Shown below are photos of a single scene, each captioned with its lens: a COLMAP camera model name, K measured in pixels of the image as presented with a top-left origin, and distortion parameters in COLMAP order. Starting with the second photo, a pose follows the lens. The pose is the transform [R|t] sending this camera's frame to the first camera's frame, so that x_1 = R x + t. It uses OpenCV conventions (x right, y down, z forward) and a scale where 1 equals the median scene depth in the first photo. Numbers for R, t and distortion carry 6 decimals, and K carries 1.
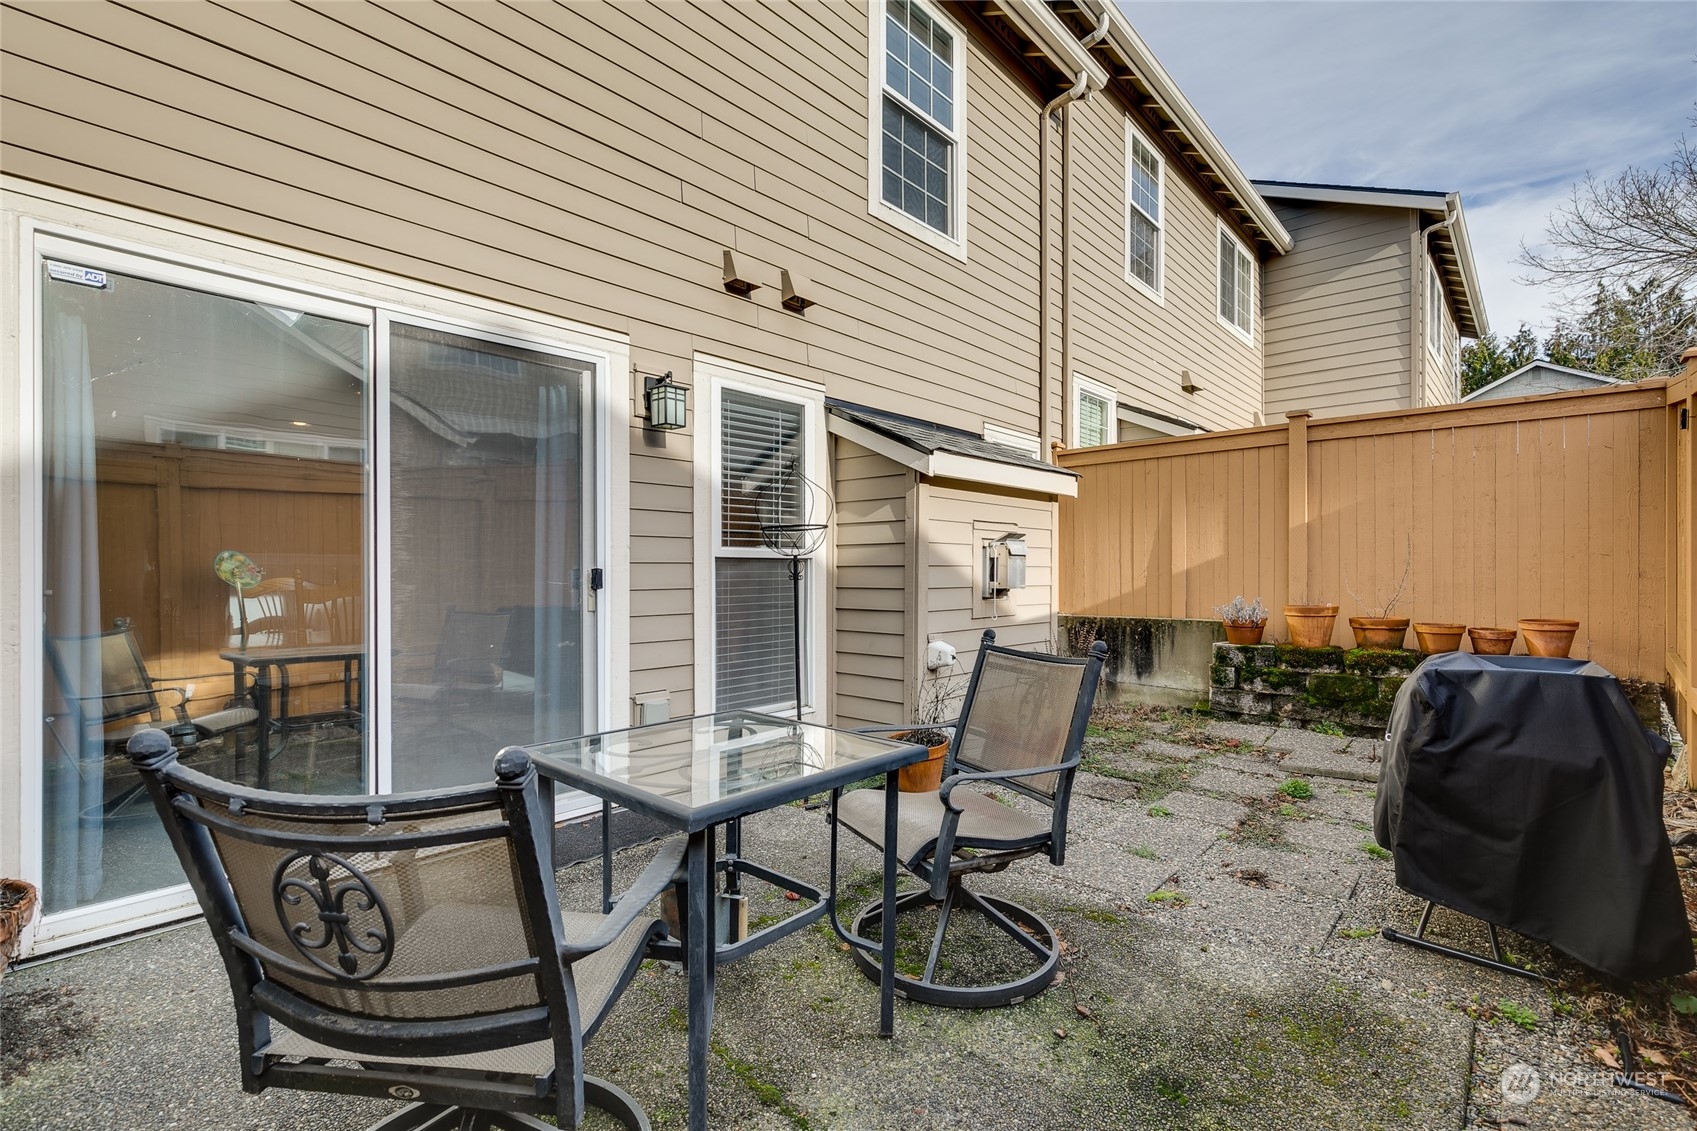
lens RADIAL K [[759.1, 0, 843.1], [0, 759.1, 556.3], [0, 0, 1]] dist [0.001974, 0.000260]
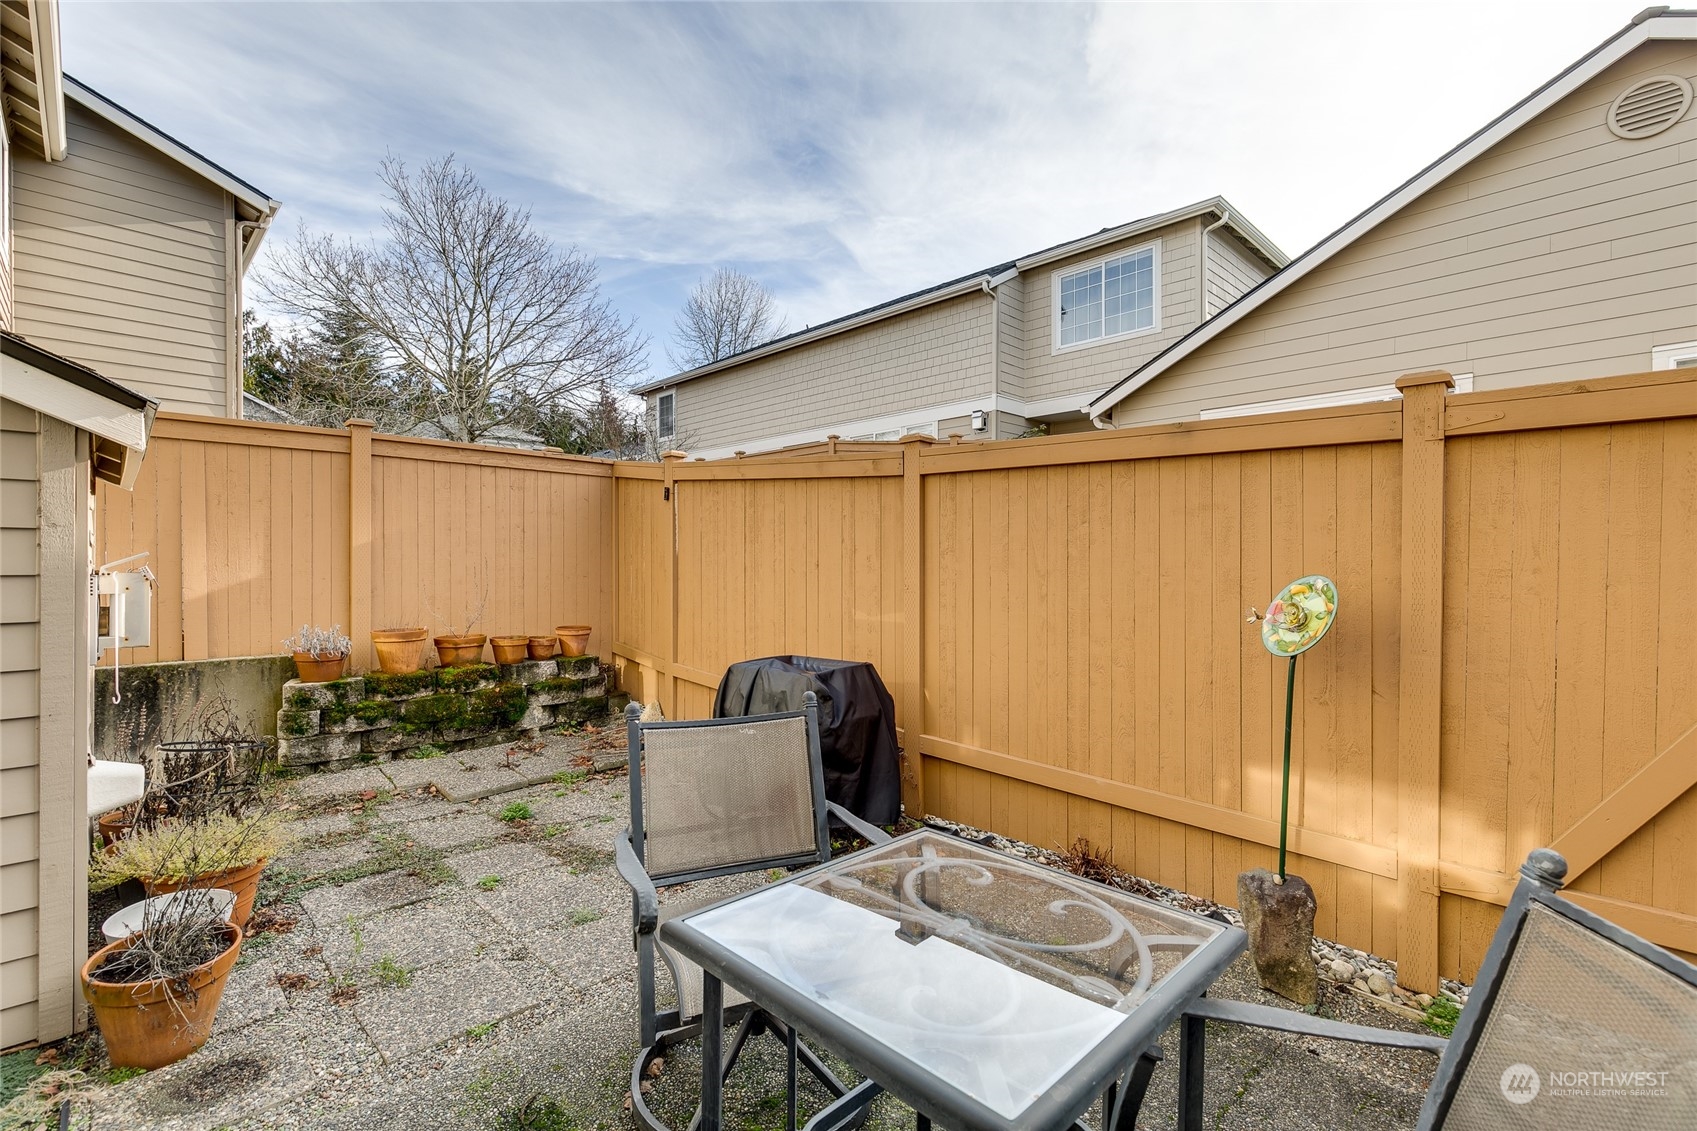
lens RADIAL K [[759.1, 0, 843.1], [0, 759.1, 556.3], [0, 0, 1]] dist [0.001974, 0.000260]
pose [[0.054925, 0.010657, 0.998434, -0.311711], [-0.020655, 0.999741, -0.009535, -0.030105], [-0.998277, -0.020099, 0.055131, 0.380993]]
